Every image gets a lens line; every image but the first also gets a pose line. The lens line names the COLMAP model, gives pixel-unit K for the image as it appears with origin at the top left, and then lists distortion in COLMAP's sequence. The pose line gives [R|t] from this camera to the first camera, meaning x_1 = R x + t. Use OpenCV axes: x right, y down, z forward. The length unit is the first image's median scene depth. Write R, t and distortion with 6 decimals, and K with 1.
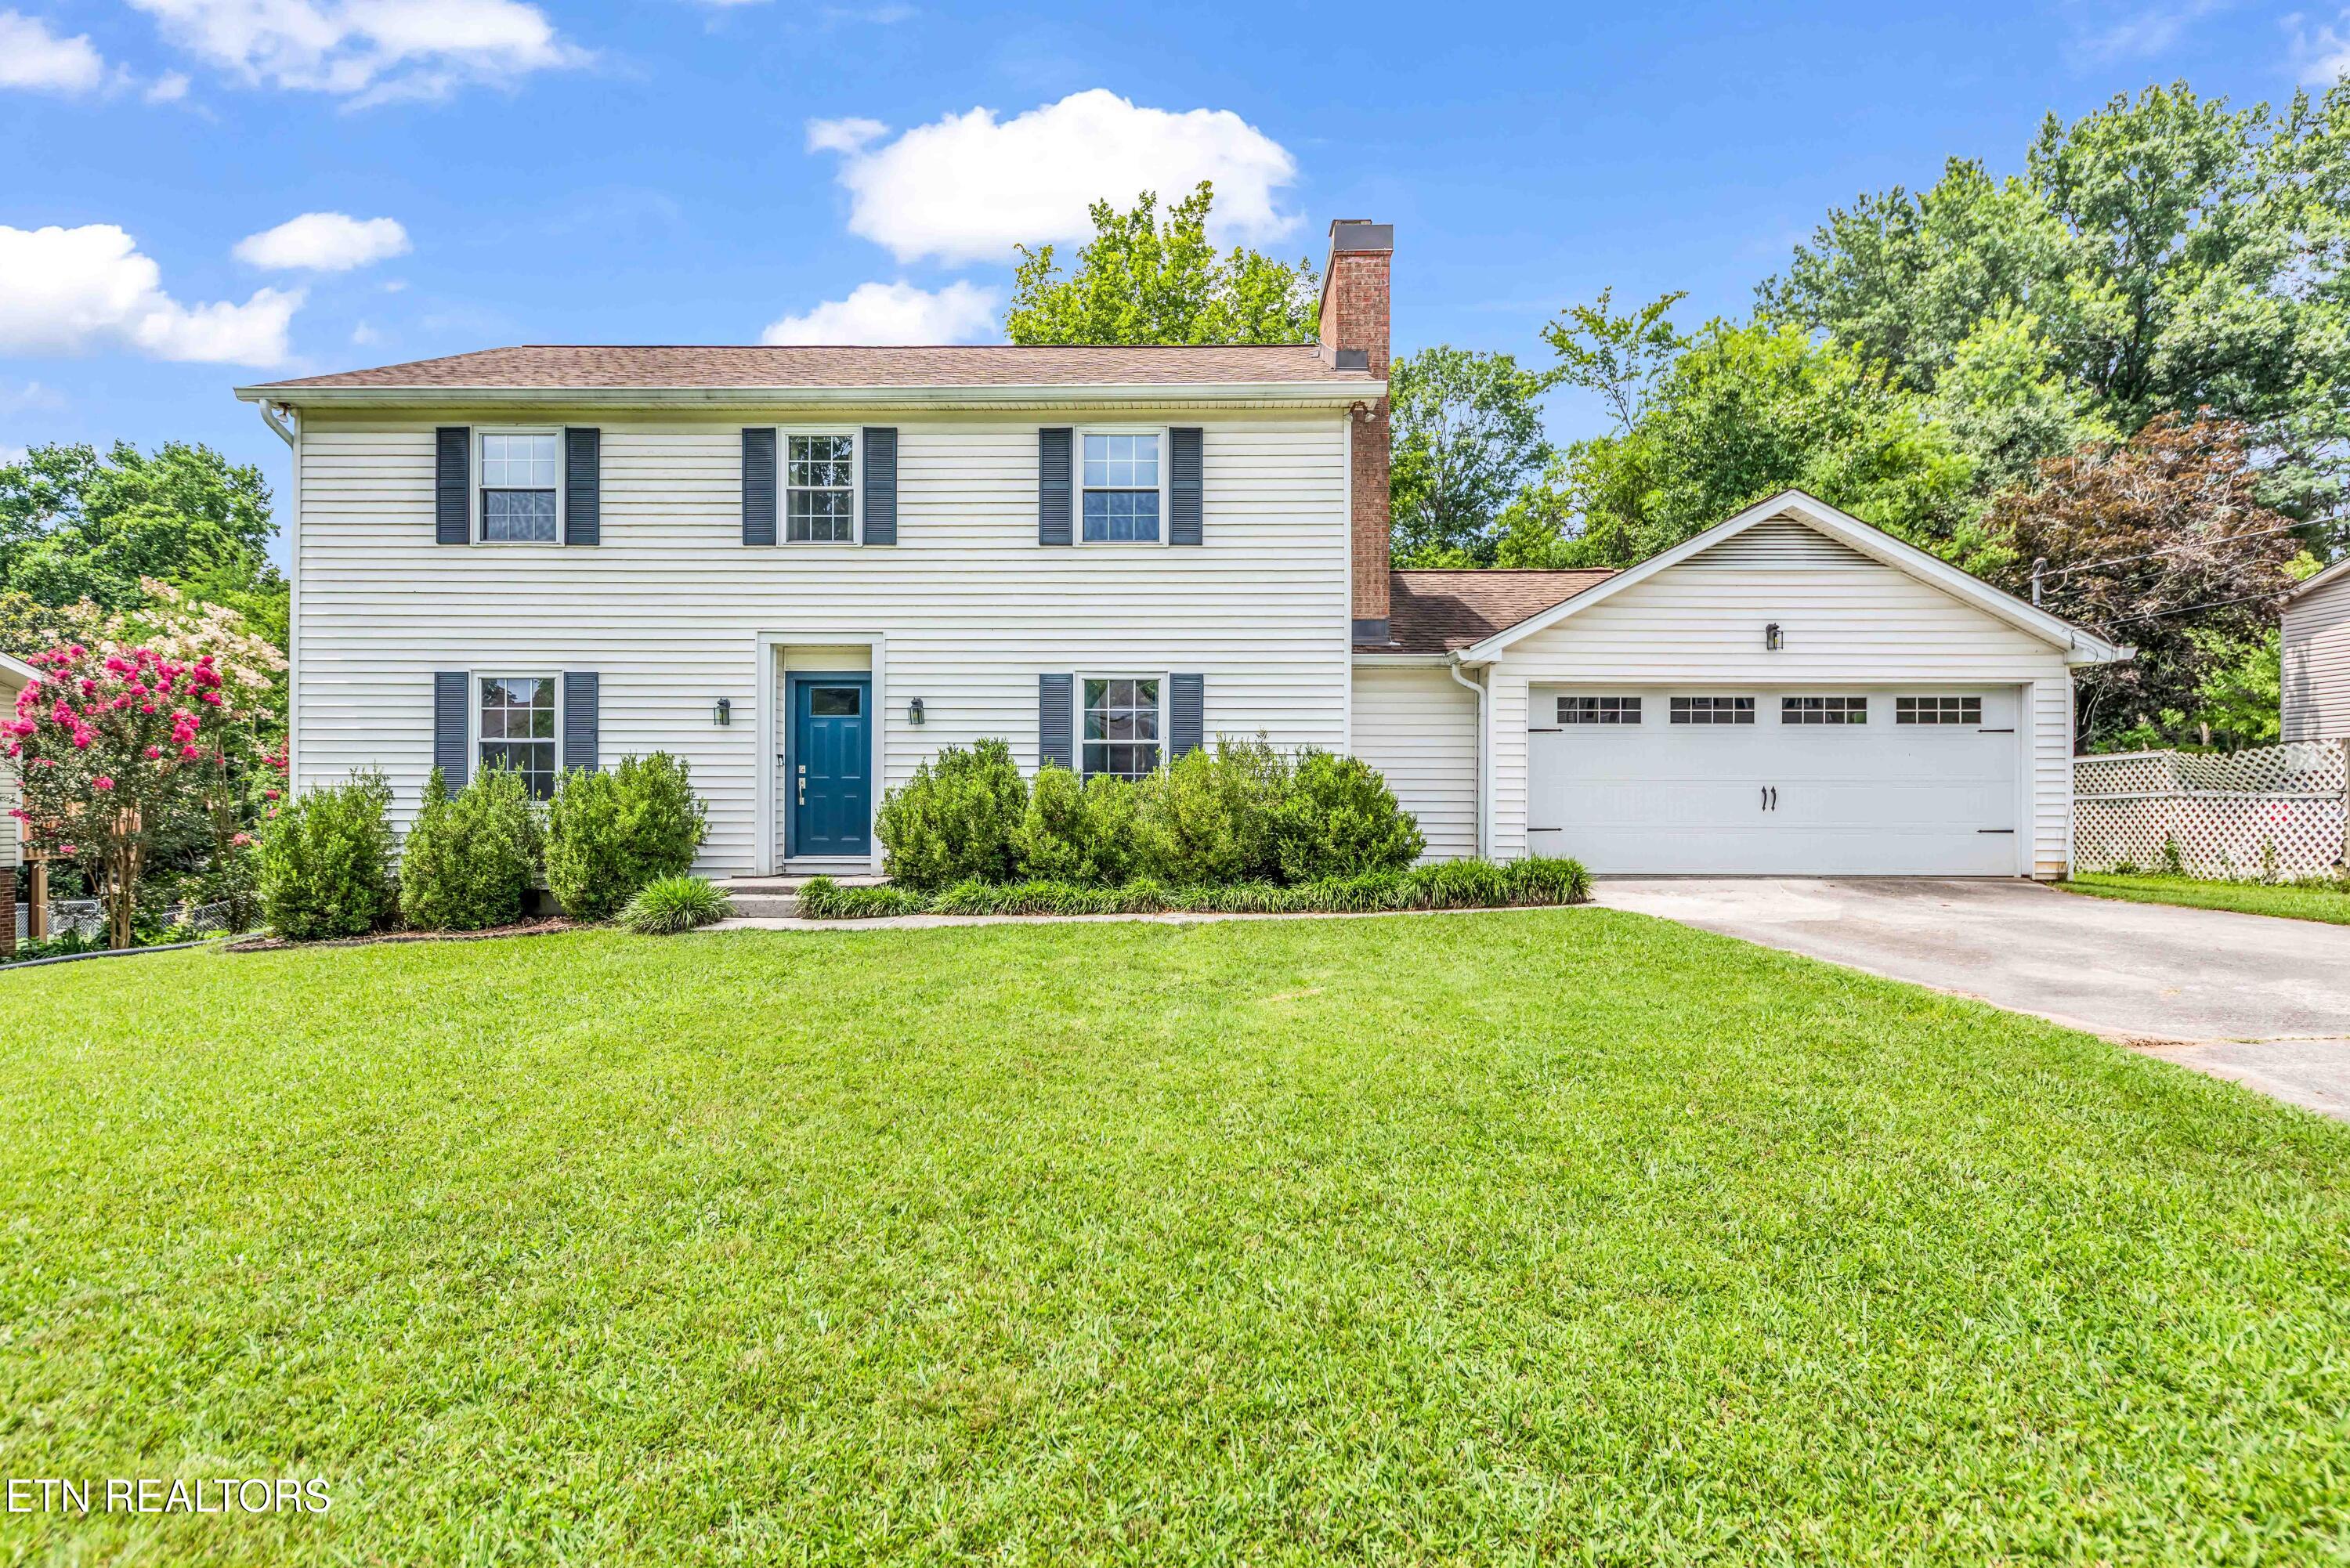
lens RADIAL K [[1132.9, 0, 1175.0], [0, 1132.9, 784.0], [0, 0, 1]] dist [0.004402, -0.000045]
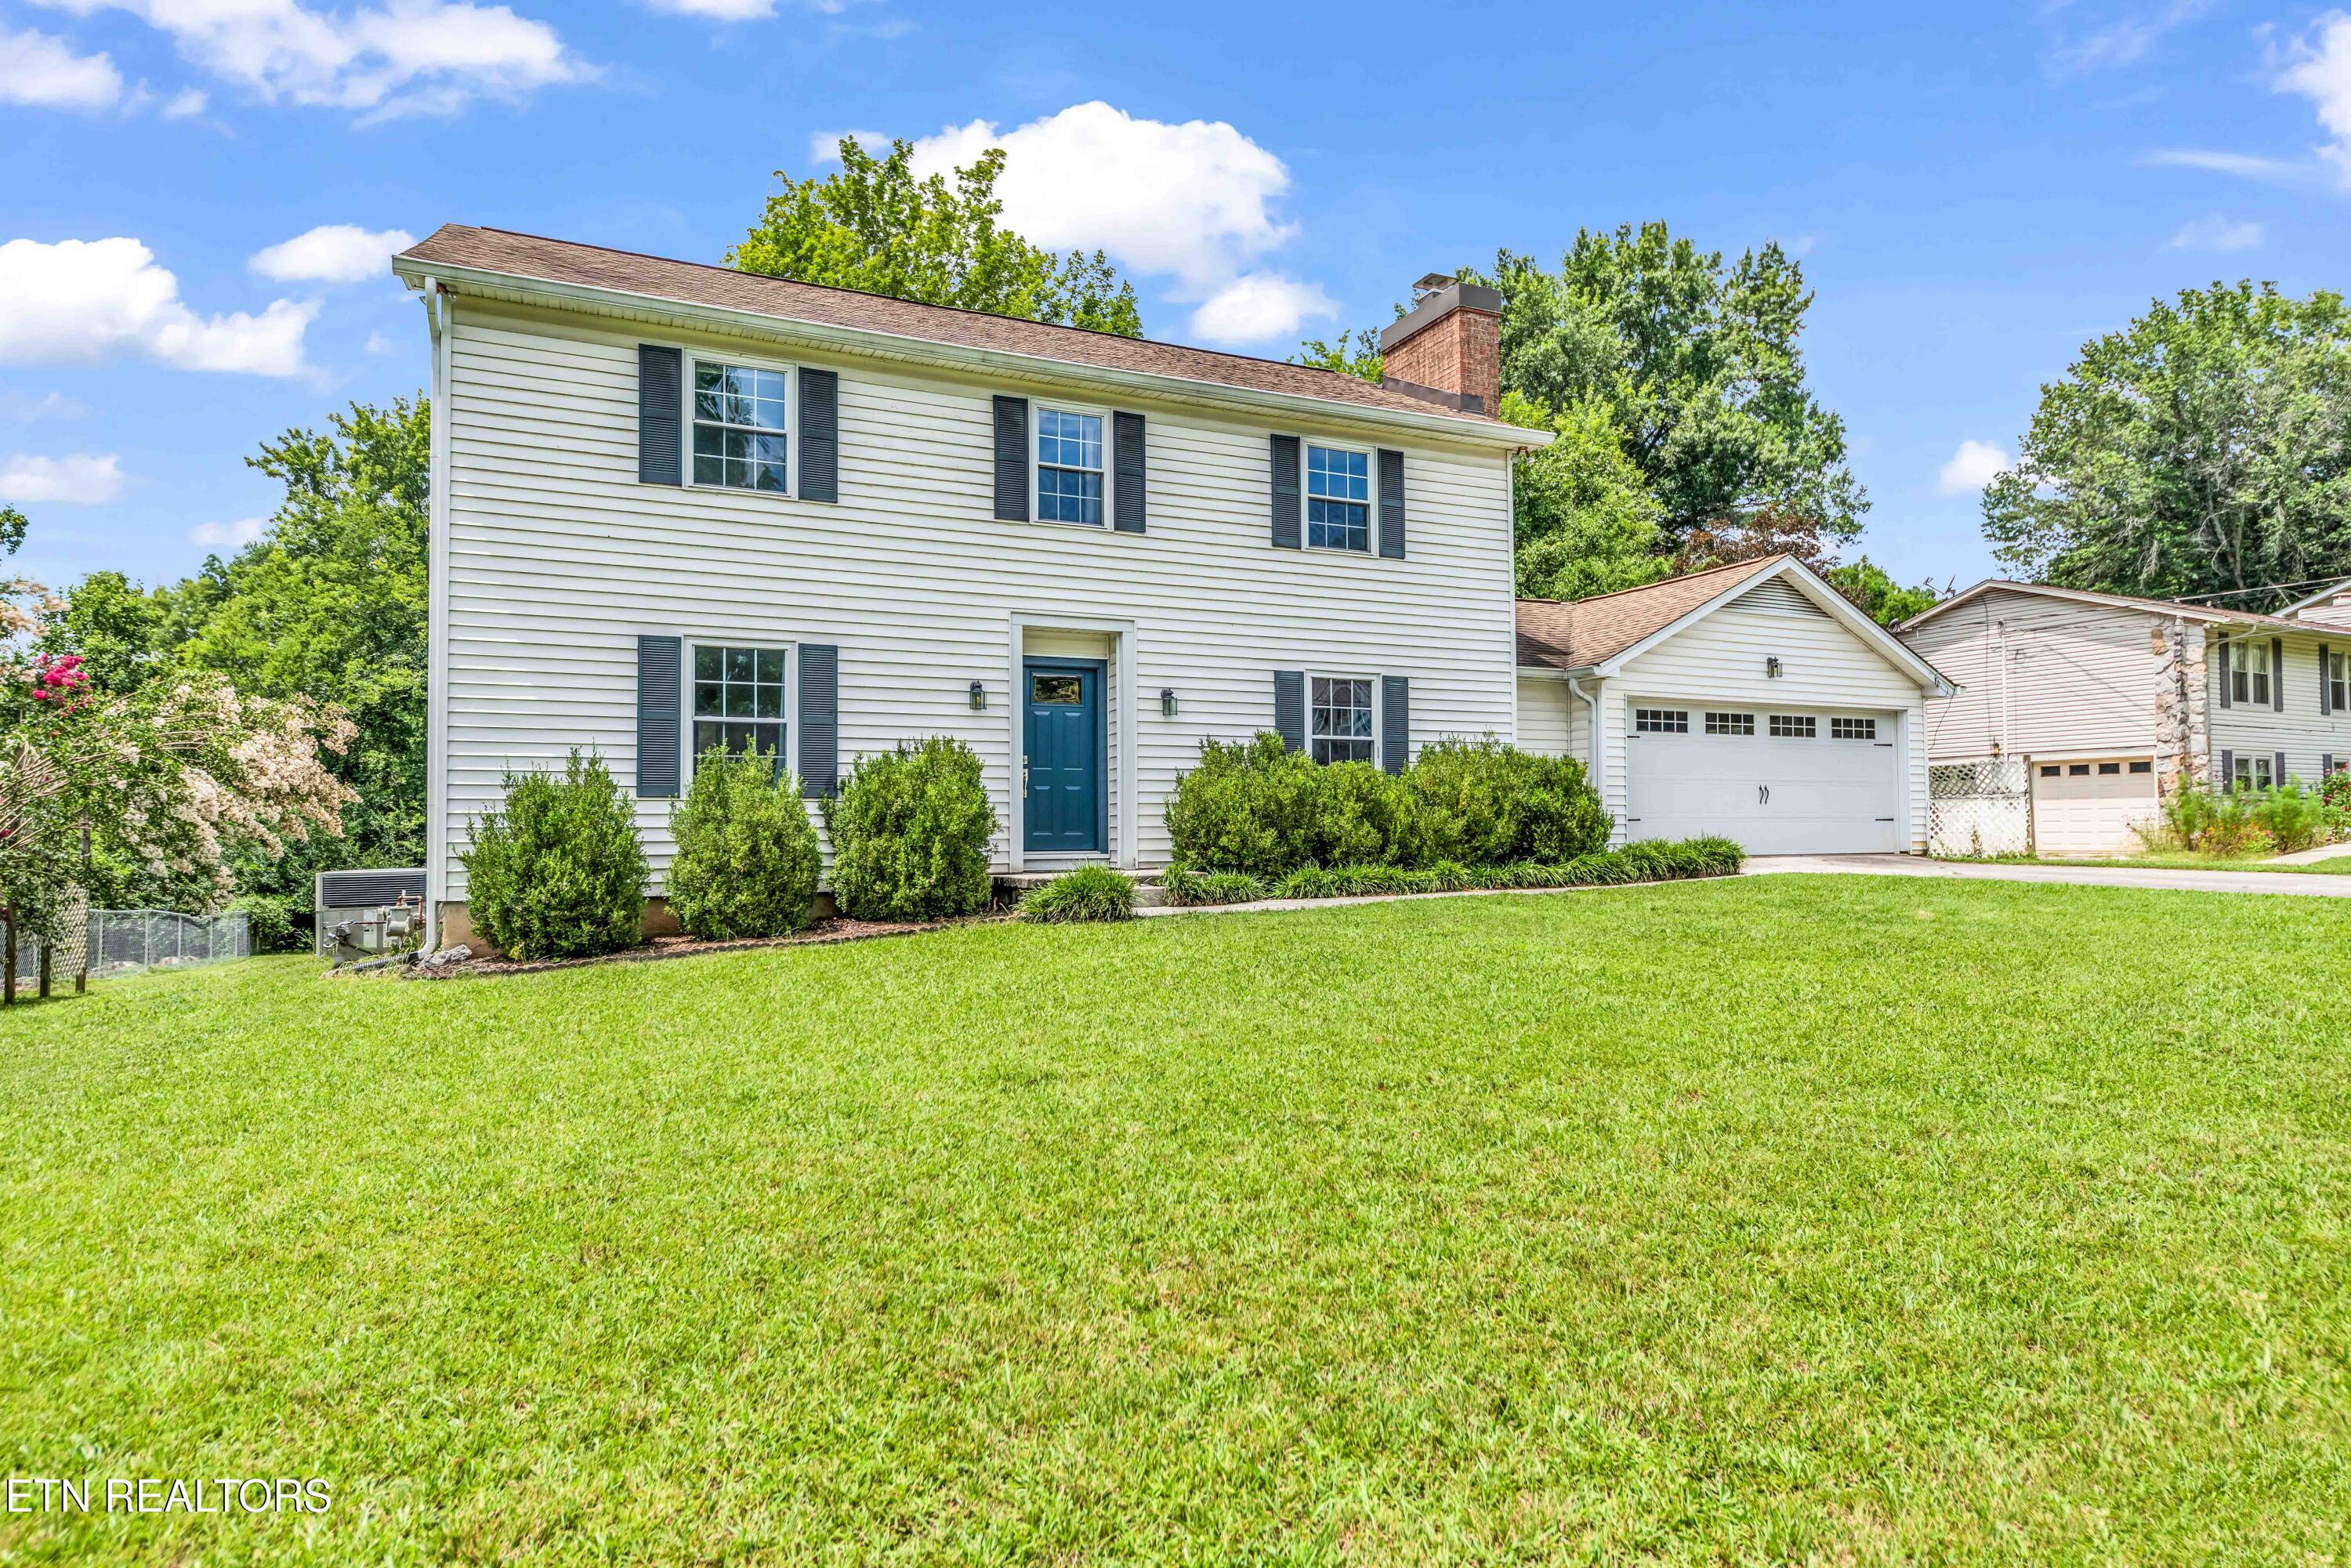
lens RADIAL K [[1222.2, 0, 1175.5], [0, 1222.2, 784.0], [0, 0, 1]] dist [-0.000433, 0.000286]
pose [[0.913925, 0.009030, 0.405782, -0.653264], [-0.013581, 0.999873, 0.008337, -0.000826], [-0.405655, -0.013130, 0.913932, 0.008126]]
